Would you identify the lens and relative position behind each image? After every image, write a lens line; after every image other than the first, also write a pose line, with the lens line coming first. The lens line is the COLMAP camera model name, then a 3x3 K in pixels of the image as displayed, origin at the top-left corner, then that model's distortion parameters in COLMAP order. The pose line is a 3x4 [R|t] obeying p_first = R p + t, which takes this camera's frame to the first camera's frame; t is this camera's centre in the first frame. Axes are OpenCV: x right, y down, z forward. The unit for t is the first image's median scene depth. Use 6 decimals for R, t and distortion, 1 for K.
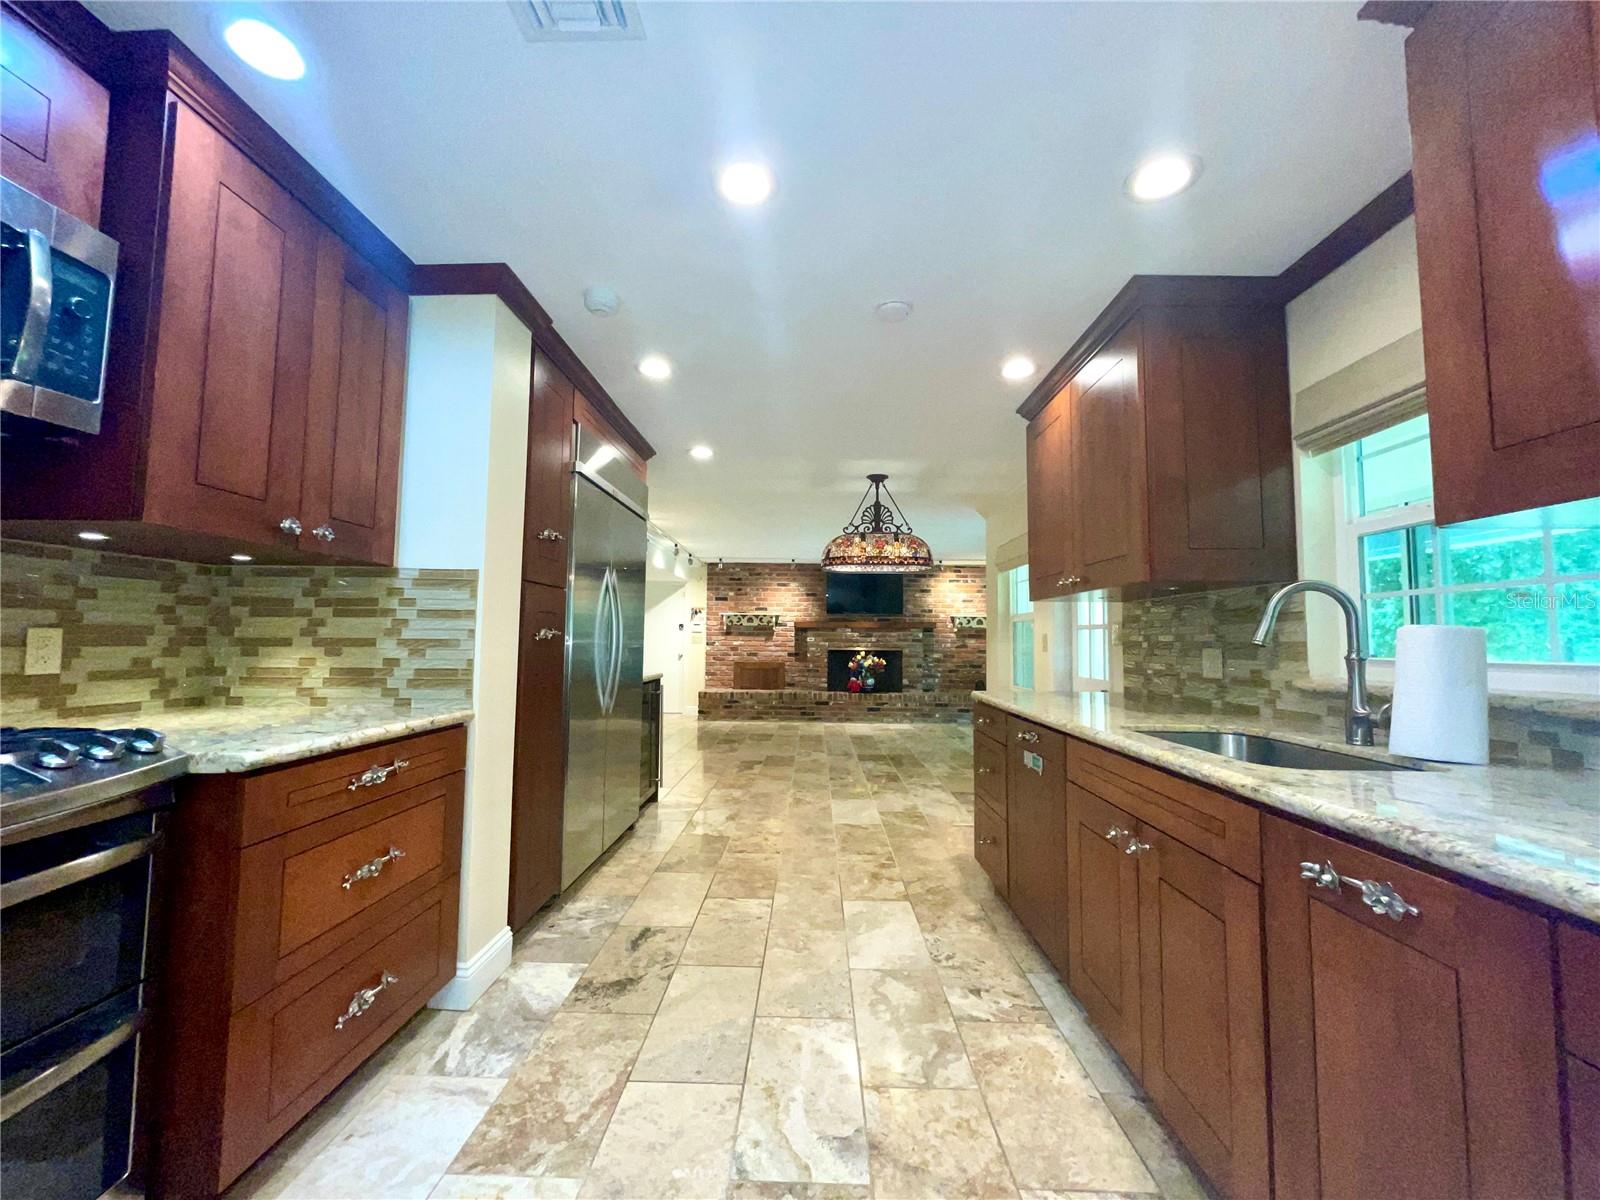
lens RADIAL K [[643.4, 0, 793.6], [0, 643.4, 597.8], [0, 0, 1]] dist [0.001736, 0.000101]
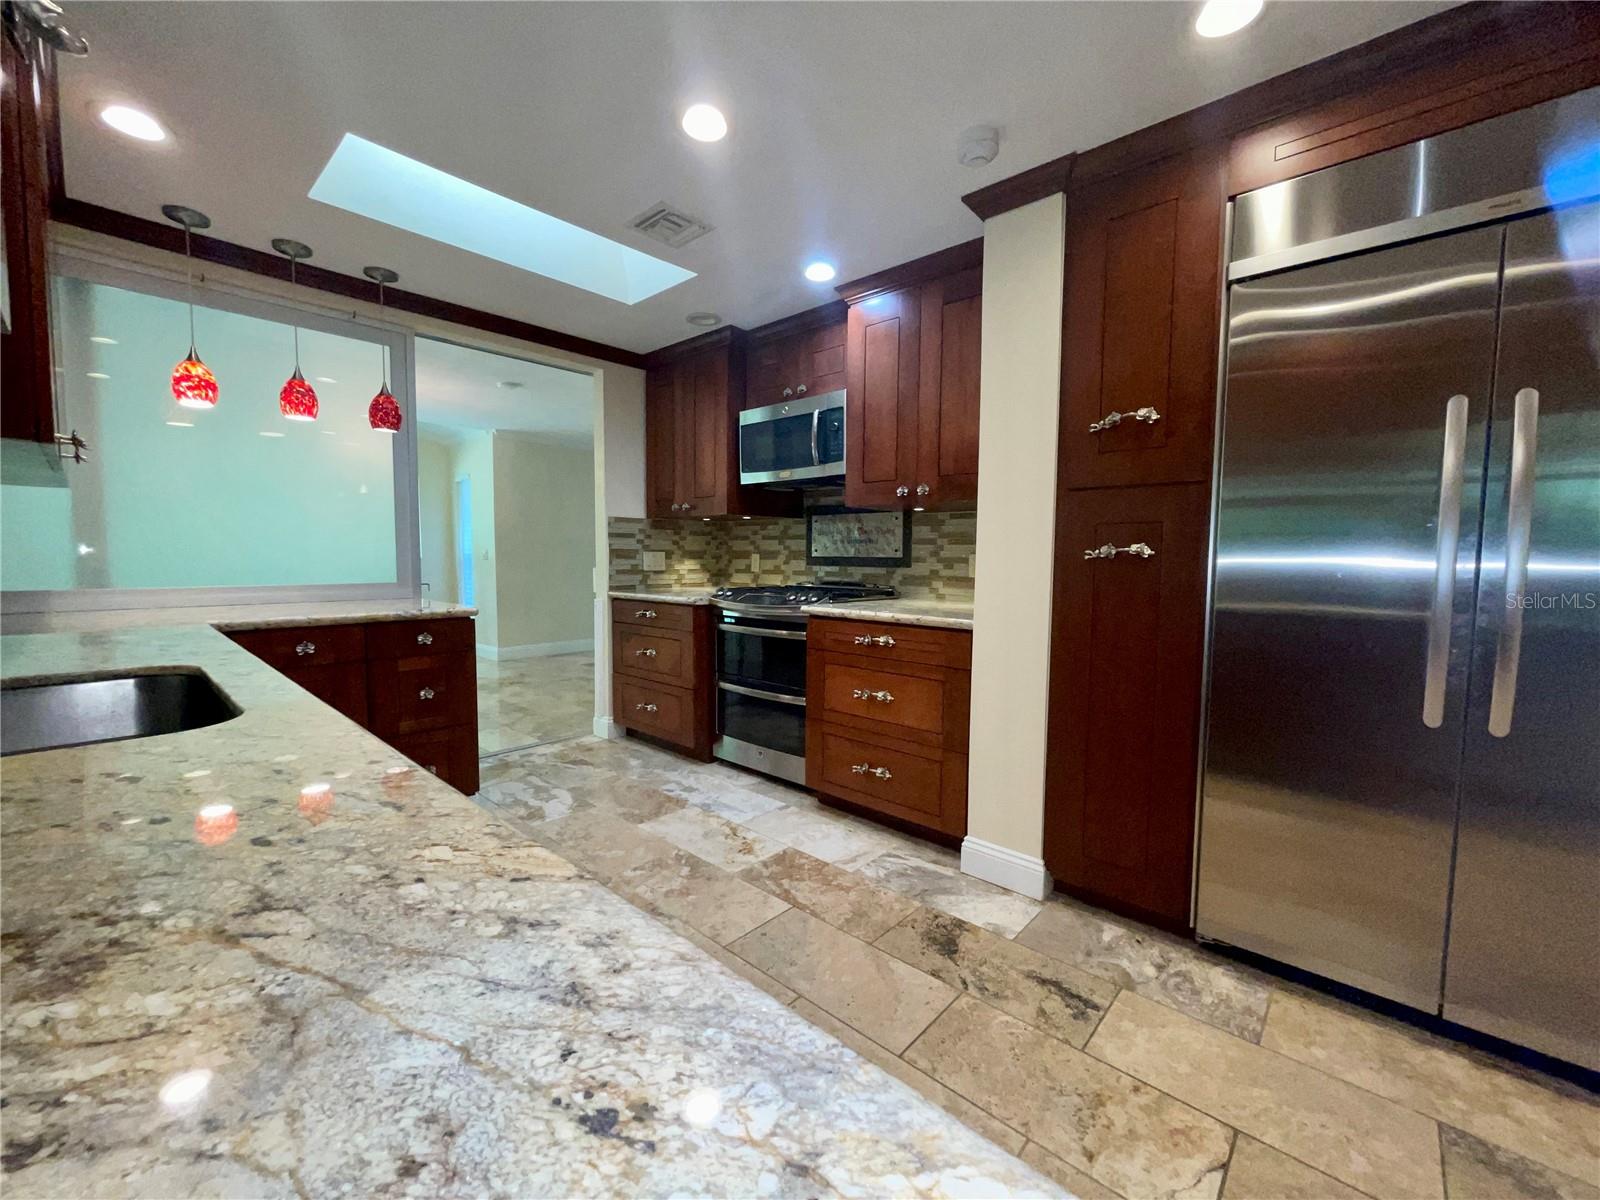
lens RADIAL K [[643.4, 0, 794.4], [0, 643.4, 604.5], [0, 0, 1]] dist [0.001736, 0.000101]
pose [[-0.657622, 0.039258, -0.752325, 0.585421], [0.039711, 0.999059, 0.017422, 0.125143], [0.752301, -0.018419, -0.658562, 1.623682]]
